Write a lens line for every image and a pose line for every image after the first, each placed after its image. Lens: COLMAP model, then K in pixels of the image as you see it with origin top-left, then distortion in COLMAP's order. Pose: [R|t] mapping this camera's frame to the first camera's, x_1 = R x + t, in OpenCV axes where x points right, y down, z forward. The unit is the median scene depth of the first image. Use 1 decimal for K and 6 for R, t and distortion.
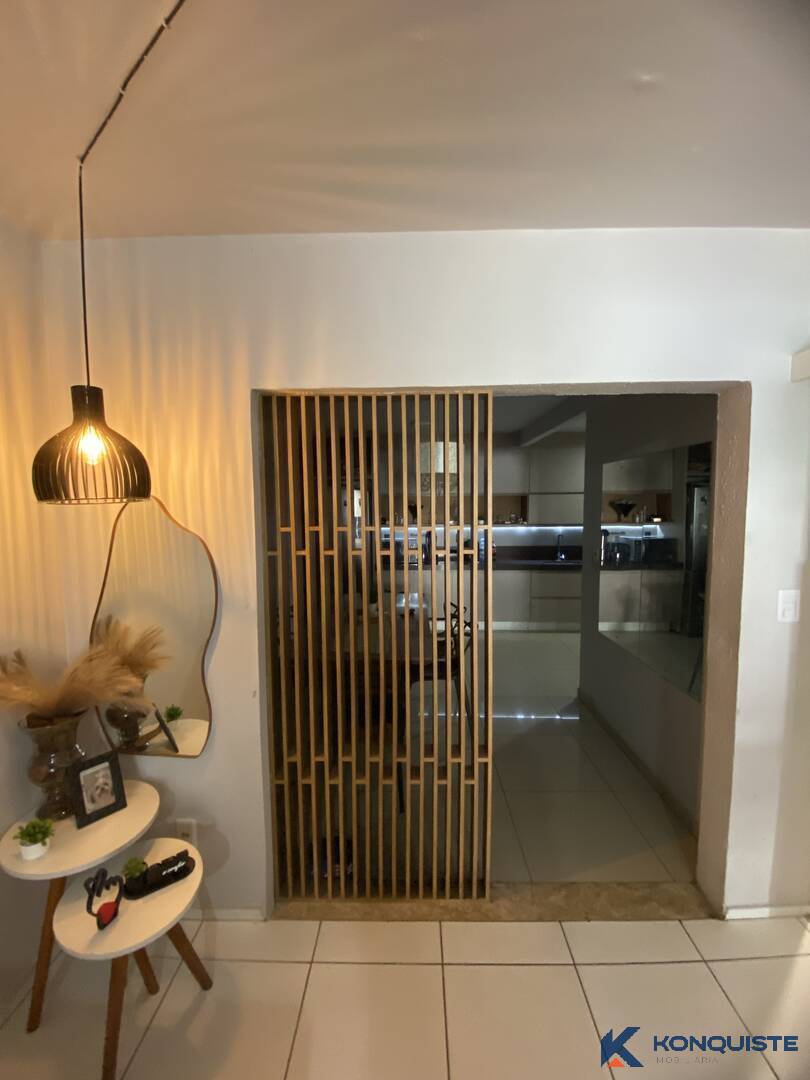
lens RADIAL K [[437.8, 0, 405.0], [0, 437.8, 540.0], [0, 0, 1]] dist [0.022553, -0.021761]
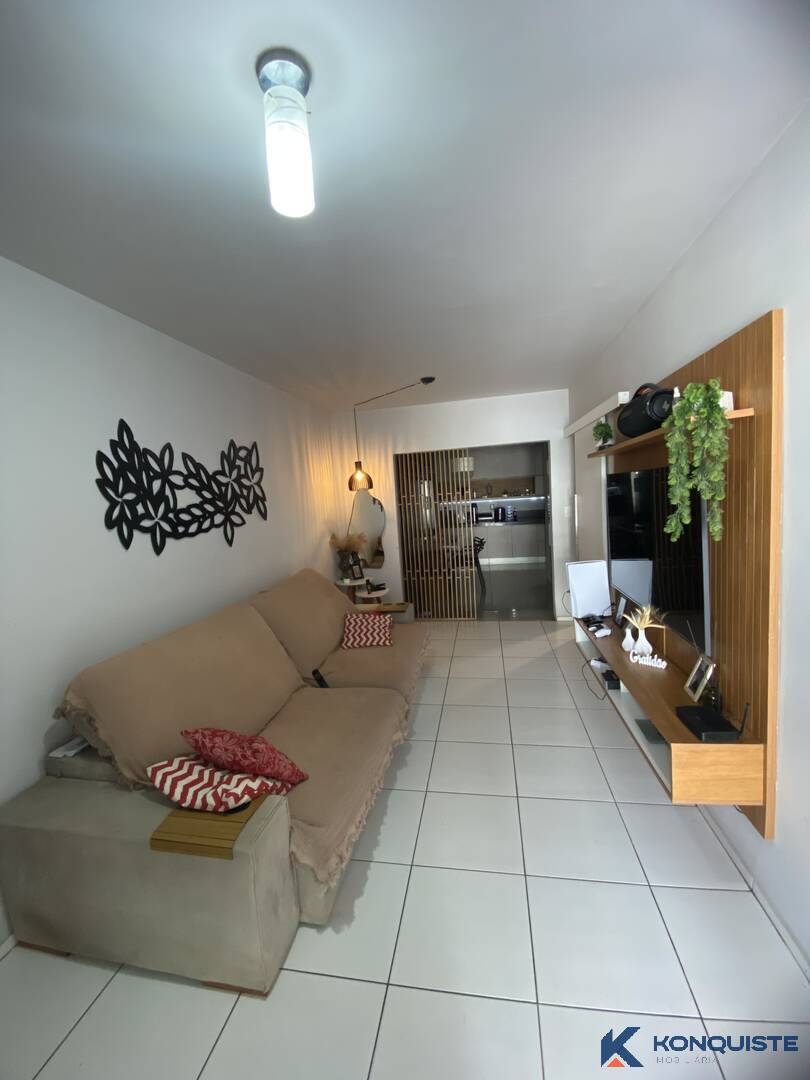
lens RADIAL K [[437.8, 0, 405.0], [0, 437.8, 540.0], [0, 0, 1]] dist [0.022553, -0.021761]
pose [[0.985654, -0.039865, -0.164006, 0.235709], [0.045031, 0.998596, 0.027900, 0.199198], [0.162663, -0.034885, 0.986065, -2.094369]]
